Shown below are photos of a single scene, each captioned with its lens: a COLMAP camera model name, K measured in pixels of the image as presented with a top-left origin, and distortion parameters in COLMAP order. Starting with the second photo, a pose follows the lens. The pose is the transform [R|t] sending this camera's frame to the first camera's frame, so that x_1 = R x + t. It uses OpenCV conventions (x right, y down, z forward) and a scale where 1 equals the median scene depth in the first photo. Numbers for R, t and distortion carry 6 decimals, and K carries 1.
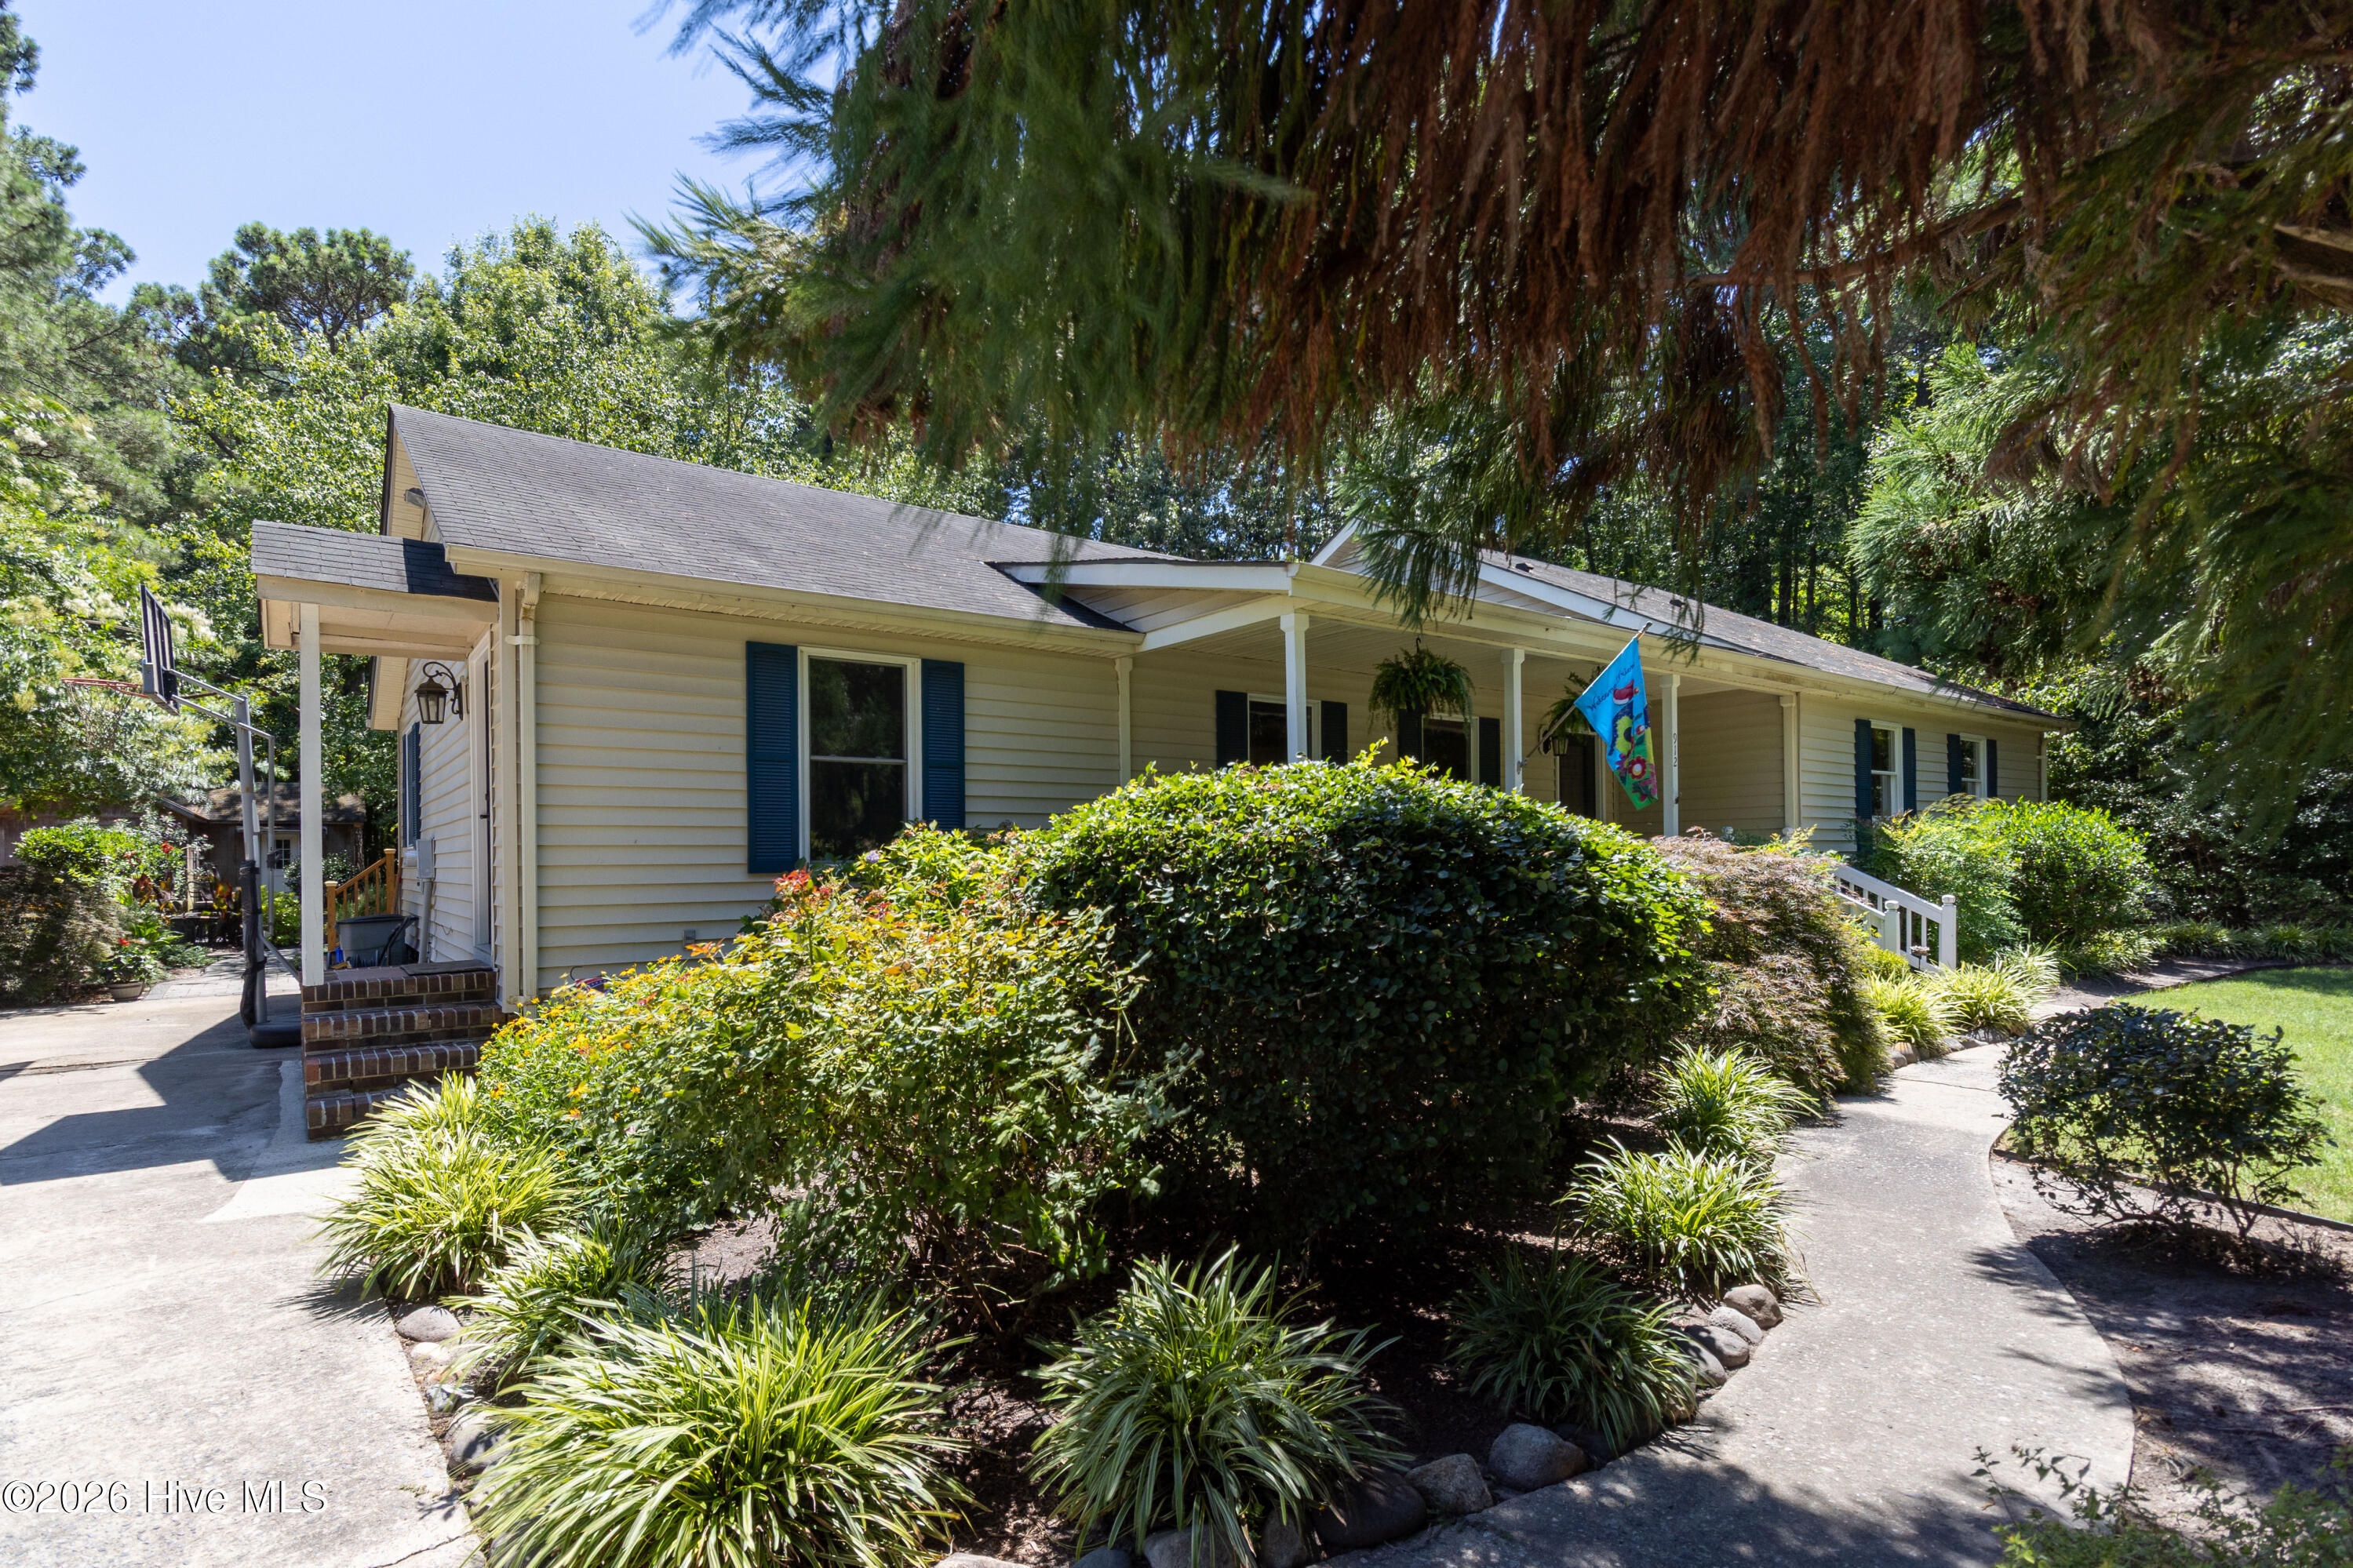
lens RADIAL K [[1081.0, 0, 1158.0], [0, 1081.0, 850.9], [0, 0, 1]] dist [0.000119, -0.000341]
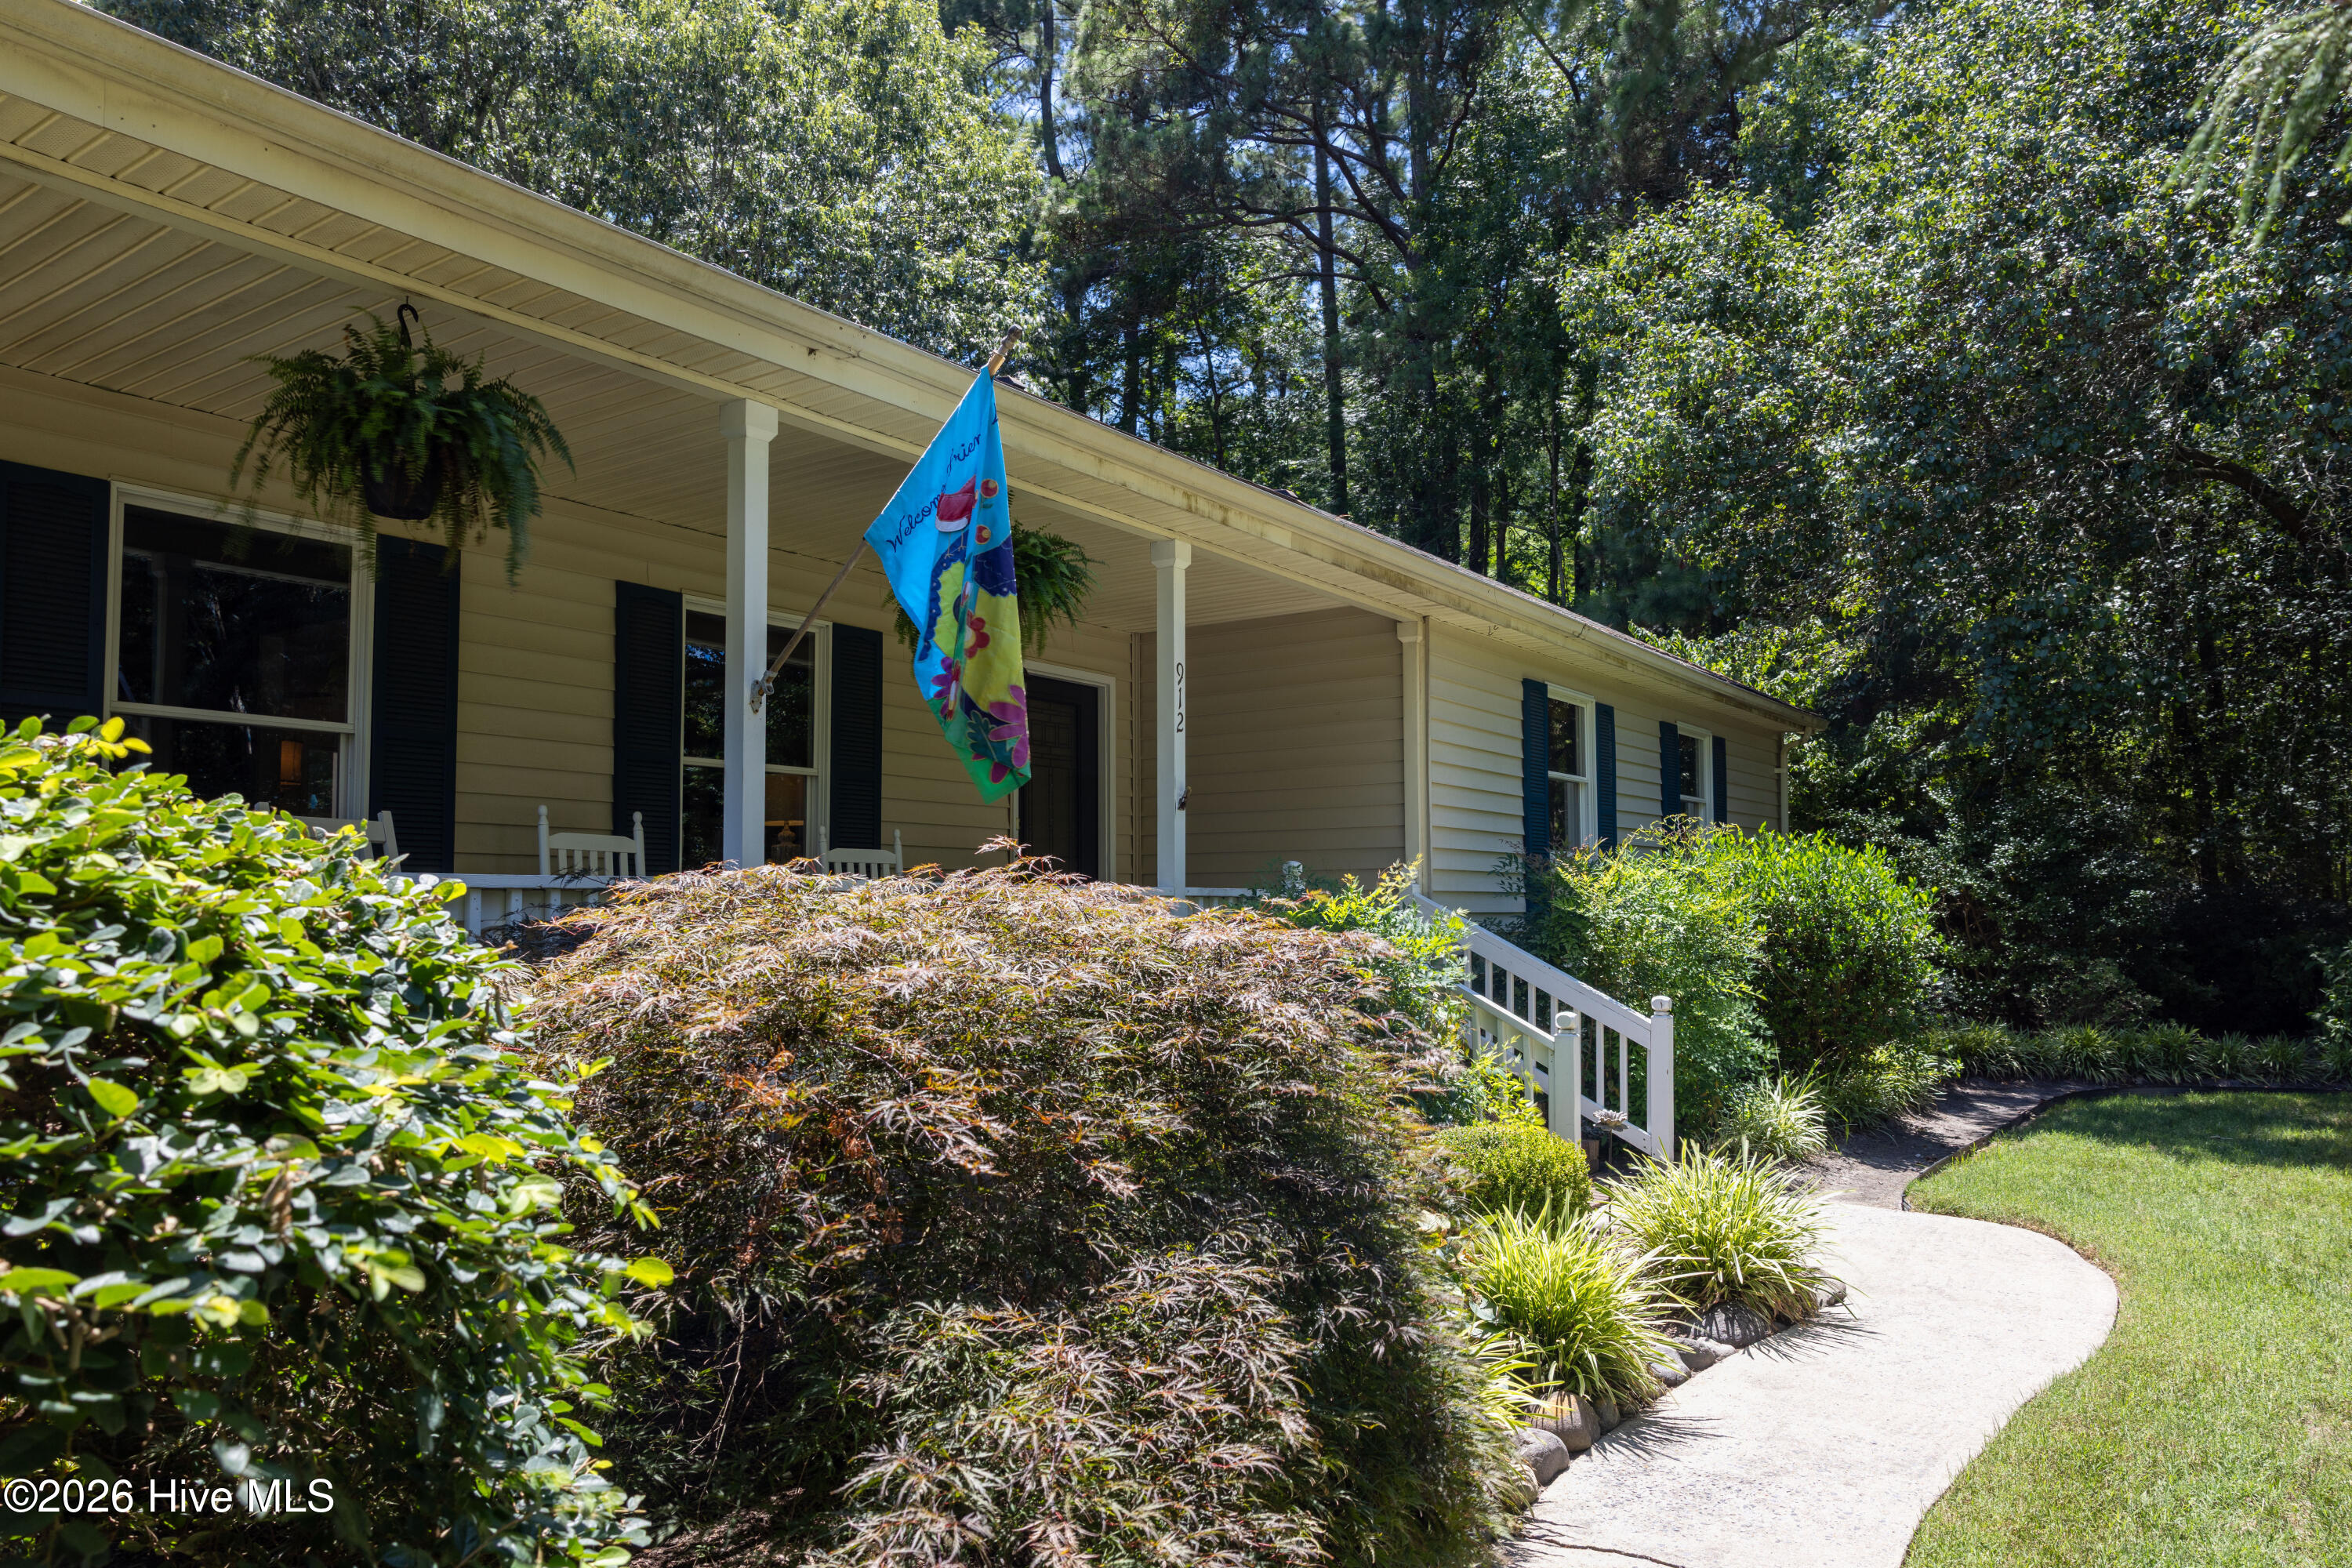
lens RADIAL K [[1583.2, 0, 1175.0], [0, 1583.2, 788.7], [0, 0, 1]] dist [-0.035313, -0.000468]
pose [[0.946006, 0.037250, 0.322002, 0.231283], [-0.015064, 0.997354, -0.071121, -0.002292], [-0.323799, 0.062430, 0.944064, 0.311574]]
